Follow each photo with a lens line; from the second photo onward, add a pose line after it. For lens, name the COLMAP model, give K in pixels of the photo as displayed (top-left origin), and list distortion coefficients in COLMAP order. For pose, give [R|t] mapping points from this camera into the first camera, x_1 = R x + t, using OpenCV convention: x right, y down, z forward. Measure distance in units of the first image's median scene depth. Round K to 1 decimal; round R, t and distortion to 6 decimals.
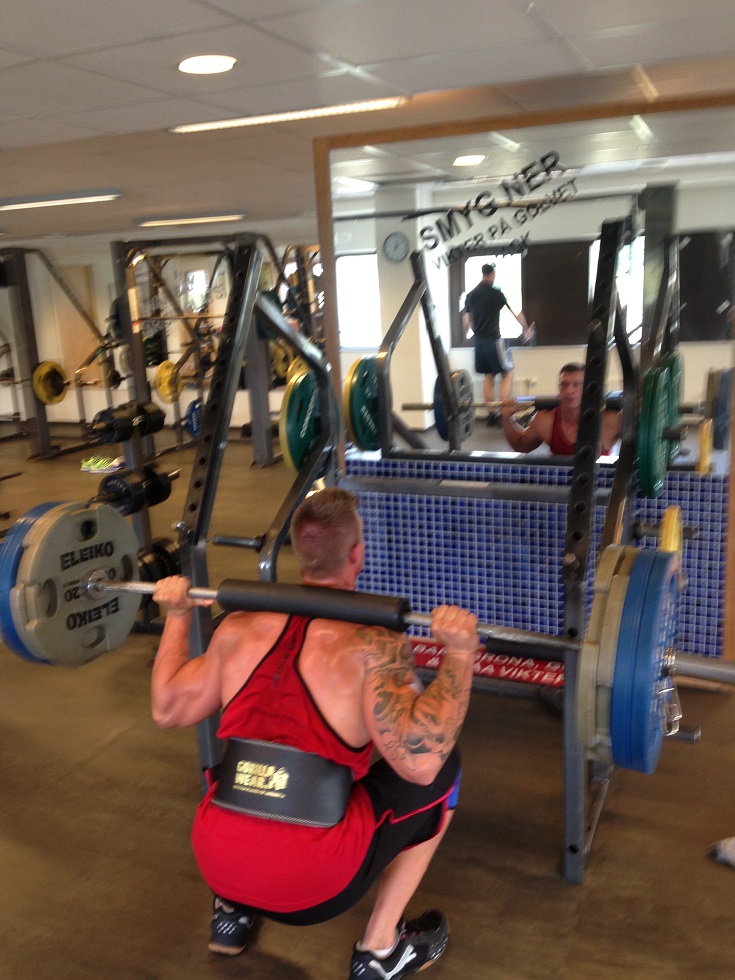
lens RADIAL K [[891.8, 0, 367.1], [0, 891.8, 489.9], [0, 0, 1]] dist [0.137400, -0.234435]
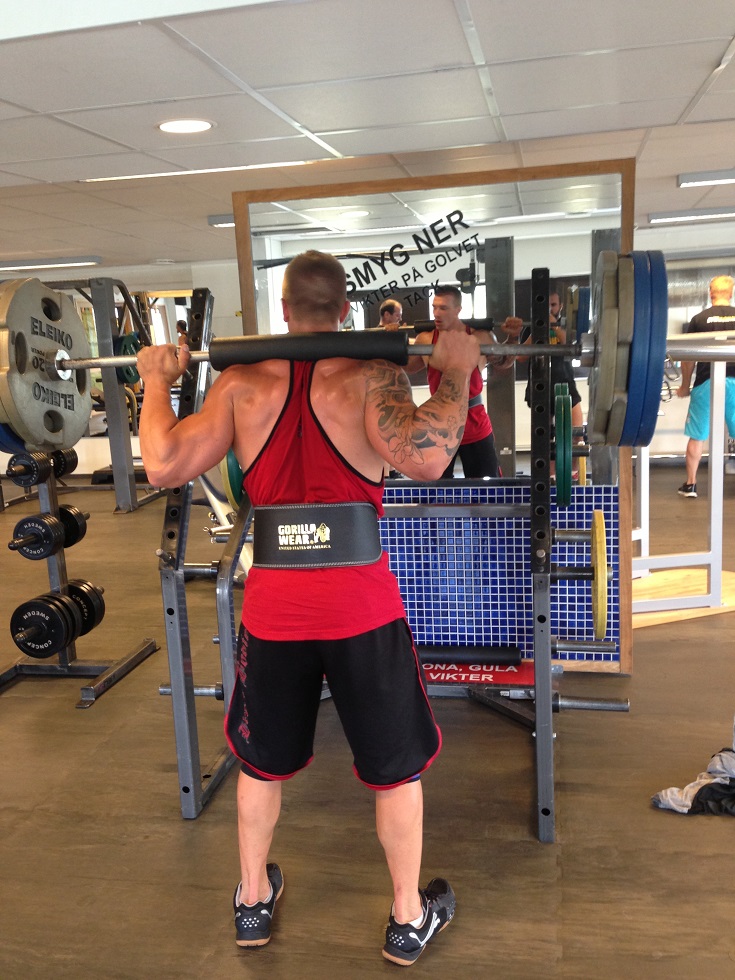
lens RADIAL K [[891.8, 0, 367.1], [0, 891.8, 489.9], [0, 0, 1]] dist [0.137400, -0.234435]
pose [[0.977823, -0.045246, 0.204486, -0.150777], [0.055373, 0.997492, -0.044078, 0.021633], [-0.201979, 0.054424, 0.977877, -0.065897]]
